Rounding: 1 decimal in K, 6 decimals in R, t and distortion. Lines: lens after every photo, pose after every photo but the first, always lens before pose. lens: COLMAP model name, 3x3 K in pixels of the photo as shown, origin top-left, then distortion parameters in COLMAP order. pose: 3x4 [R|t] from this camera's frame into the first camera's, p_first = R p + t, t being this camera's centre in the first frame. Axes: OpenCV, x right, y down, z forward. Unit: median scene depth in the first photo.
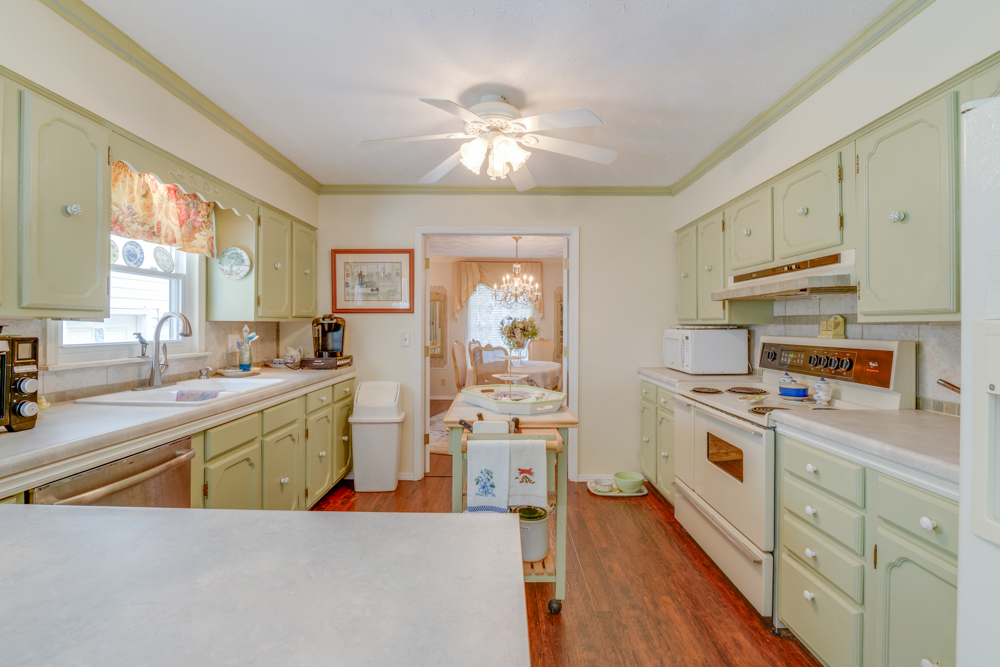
lens RADIAL K [[457.5, 0, 499.5], [0, 457.5, 326.5], [0, 0, 1]] dist [-0.018238, 0.001541]
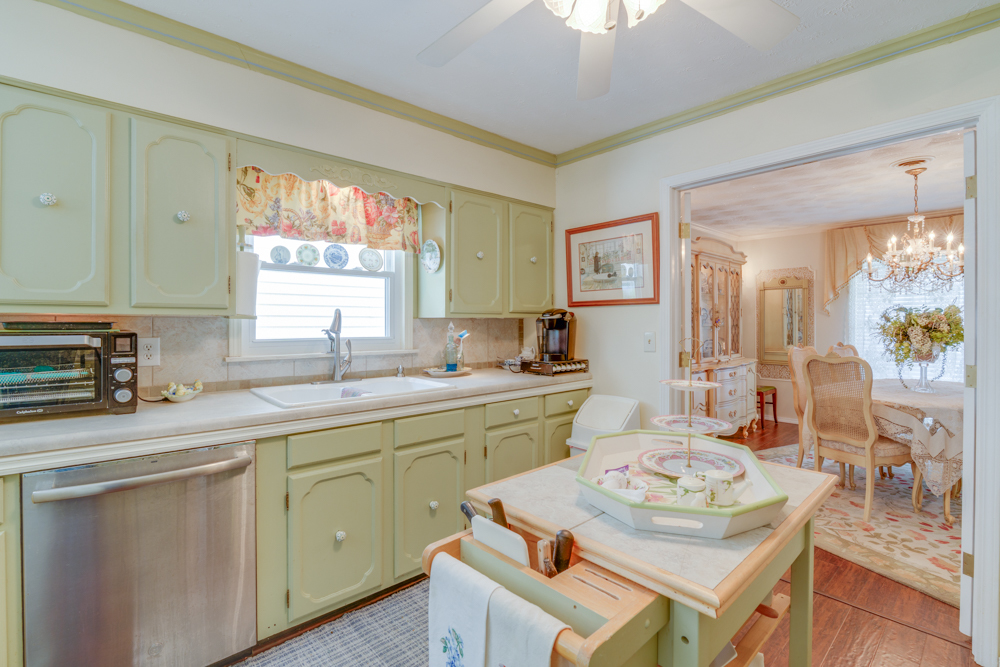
lens RADIAL K [[460.4, 0, 501.2], [0, 460.4, 322.8], [0, 0, 1]] dist [-0.018054, 0.002057]
pose [[0.676737, -0.003298, -0.736218, 0.237049], [0.001085, 0.999993, -0.003483, 0.002198], [0.736224, 0.001558, 0.676736, 0.496408]]
